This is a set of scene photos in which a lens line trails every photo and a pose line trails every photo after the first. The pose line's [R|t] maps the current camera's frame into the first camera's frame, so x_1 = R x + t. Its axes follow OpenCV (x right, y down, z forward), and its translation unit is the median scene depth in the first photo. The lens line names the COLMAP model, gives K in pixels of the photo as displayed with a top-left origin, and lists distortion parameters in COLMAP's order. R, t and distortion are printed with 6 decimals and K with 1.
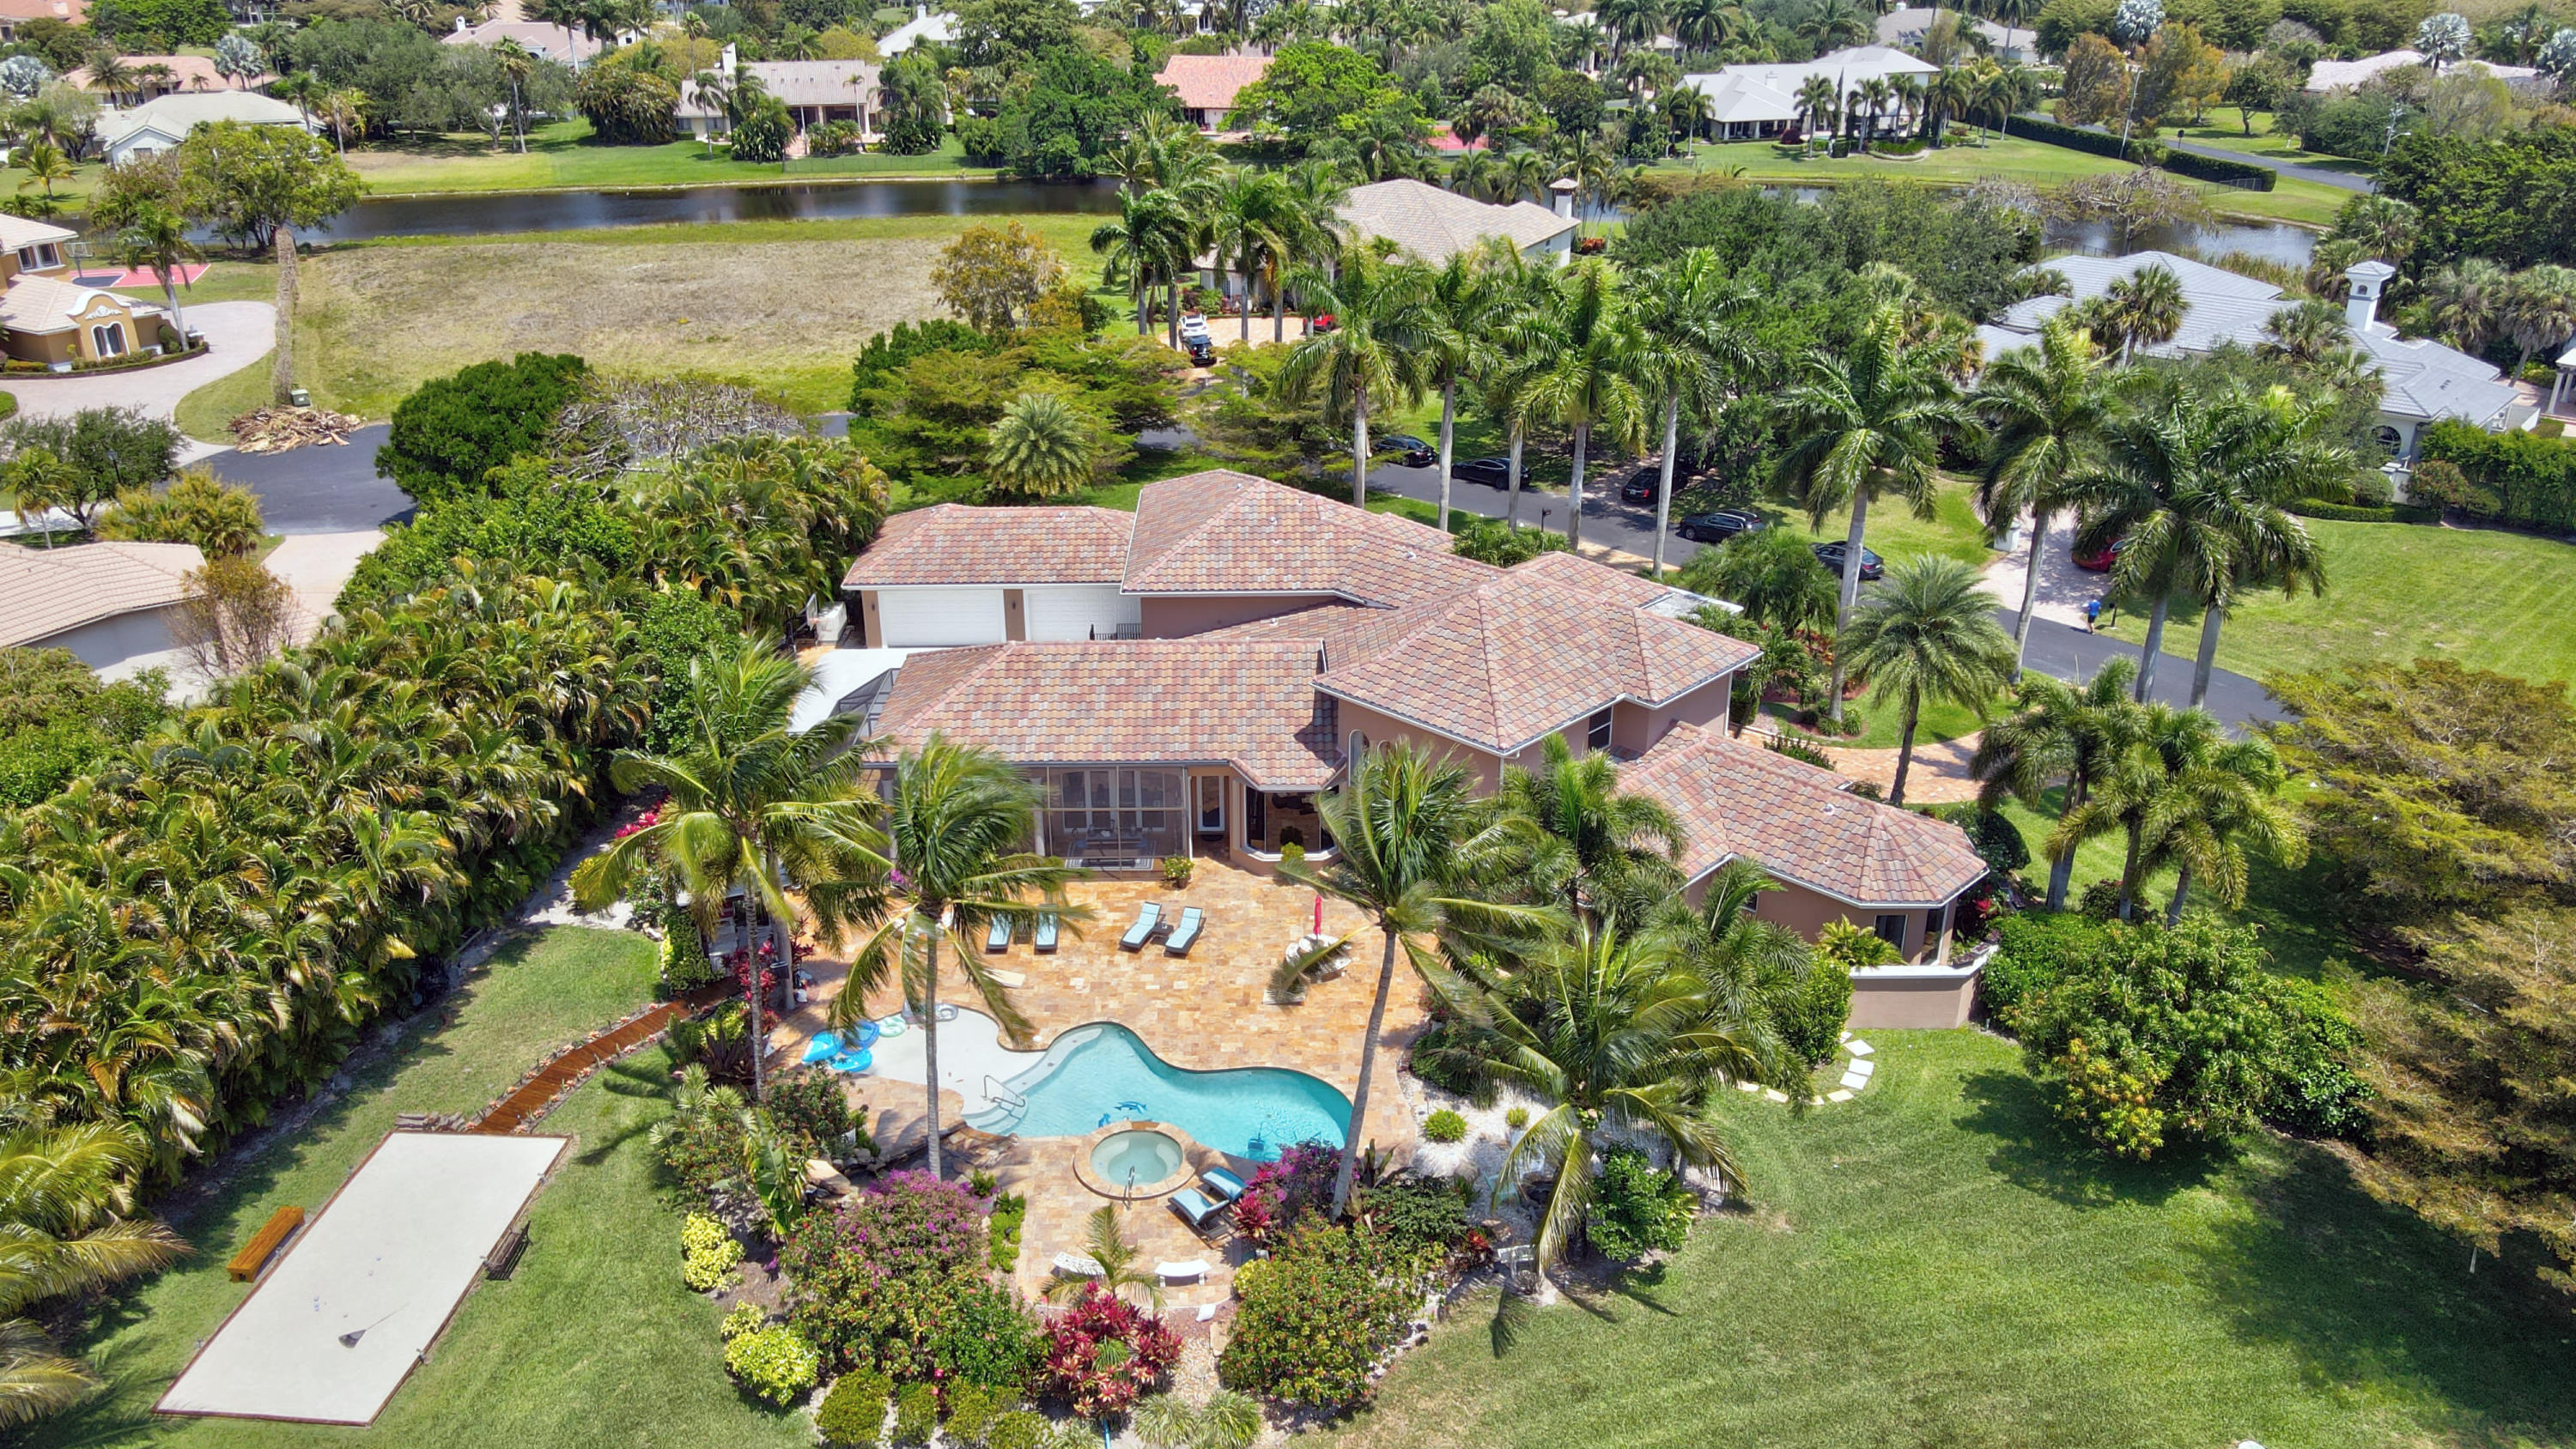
lens RADIAL K [[1881.5, 0, 1288.0], [0, 1881.5, 724.5], [0, 0, 1]] dist [-0.001310, 0.031519]
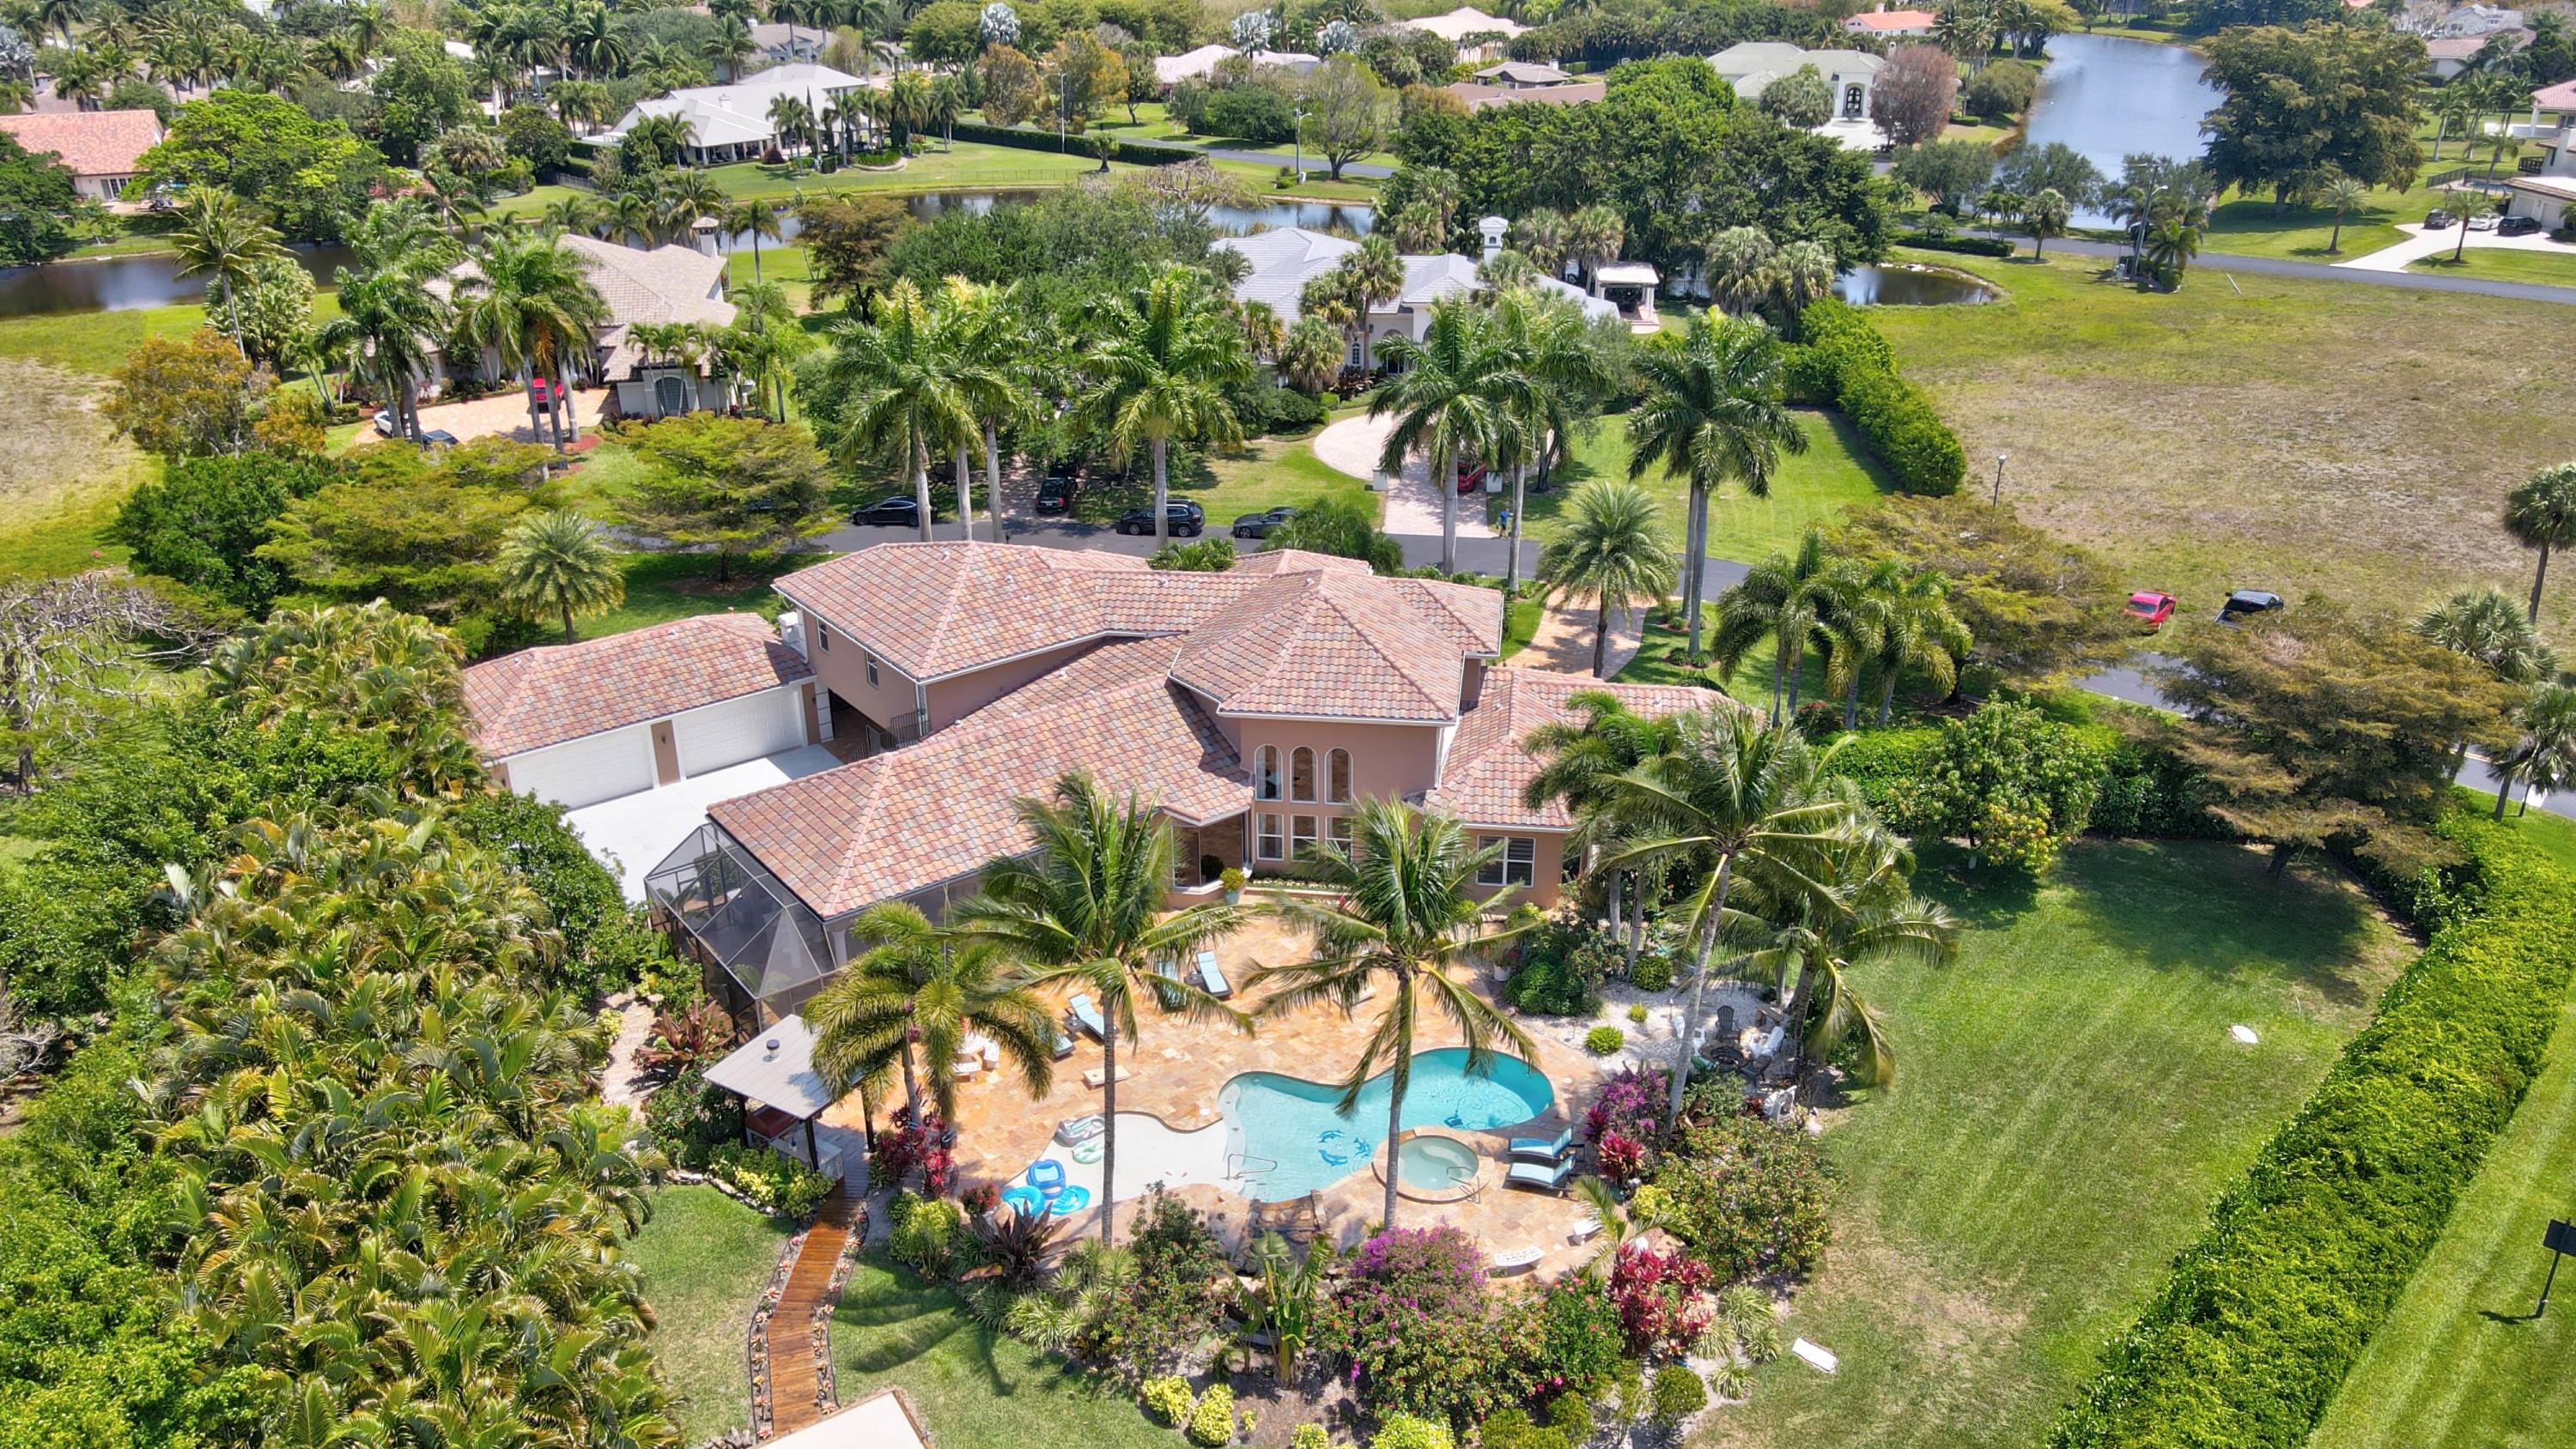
lens RADIAL K [[1827.3, 0, 1293.2], [0, 1827.3, 775.3], [0, 0, 1]] dist [0.000717, 0.030047]
pose [[0.808218, -0.261632, 0.527573, -0.181945], [0.247087, 0.963874, 0.099476, -0.029509], [-0.534539, 0.049958, 0.843666, 0.049796]]
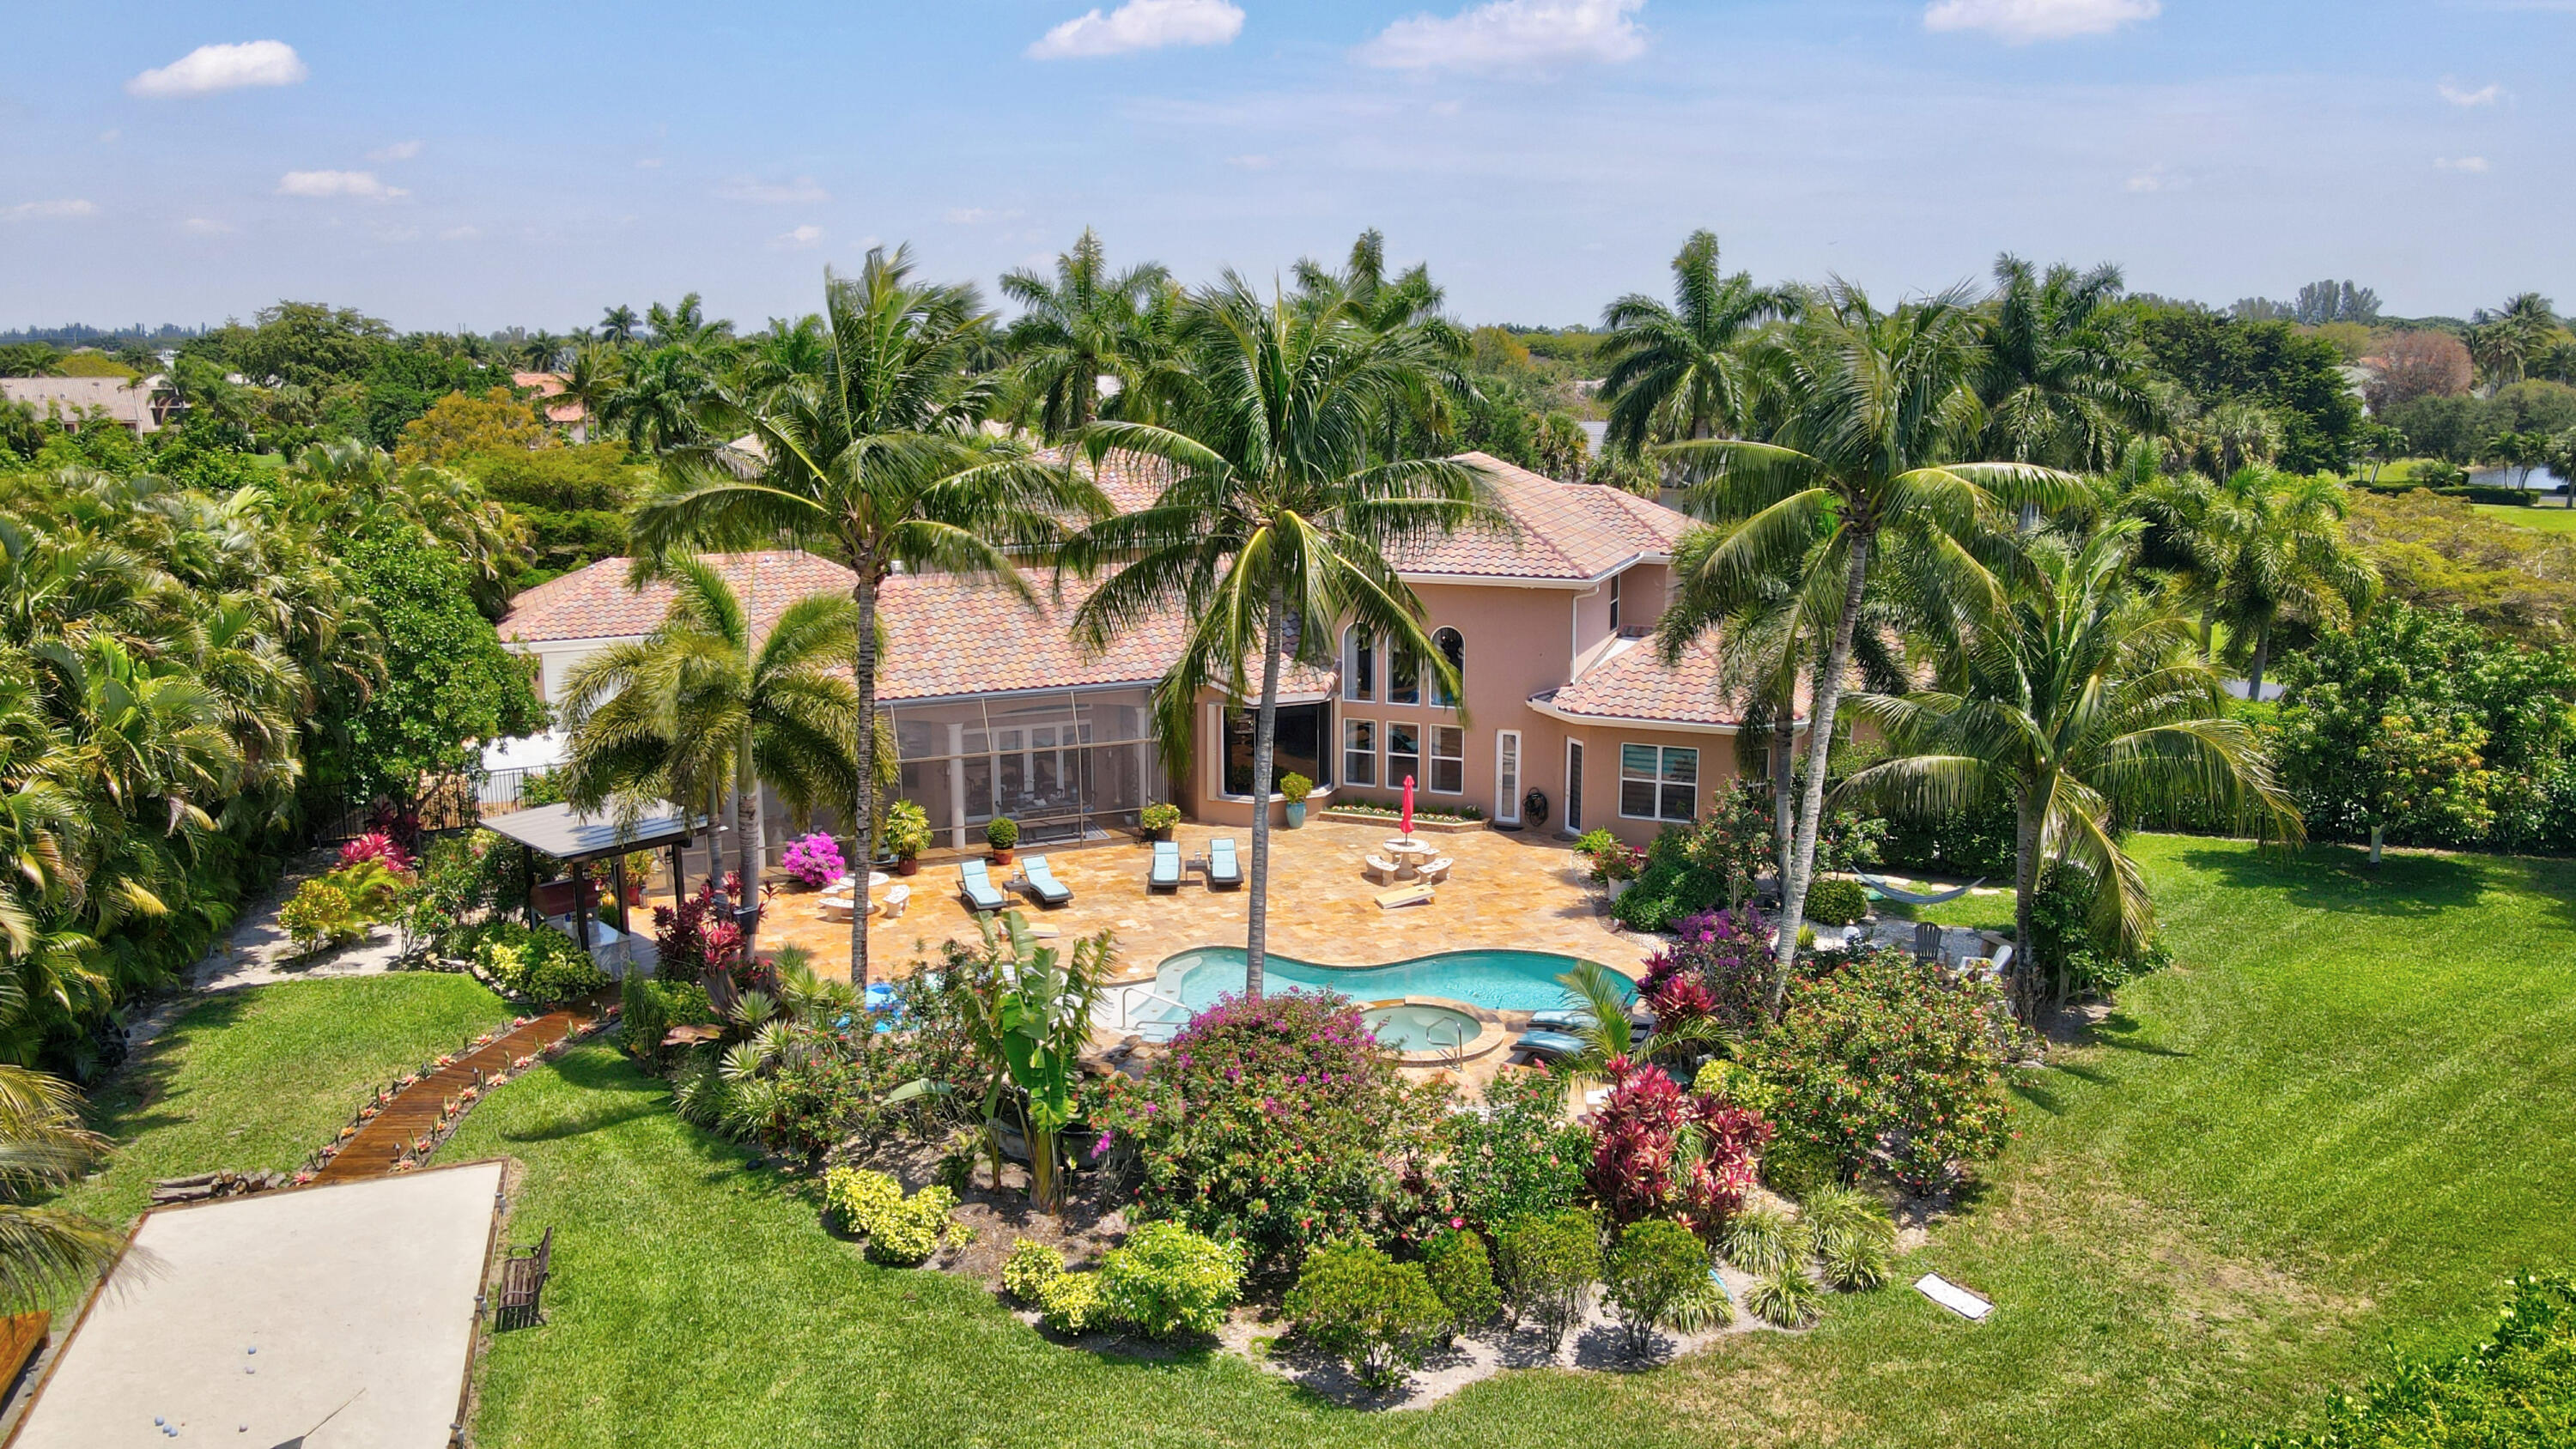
lens RADIAL K [[1881.5, 0, 1288.0], [0, 1881.5, 724.5], [0, 0, 1]] dist [-0.001310, 0.031519]
pose [[0.927360, -0.084096, 0.364598, -0.107076], [0.158856, 0.970727, -0.180151, 0.069752], [-0.338776, 0.224983, 0.913572, 0.102624]]
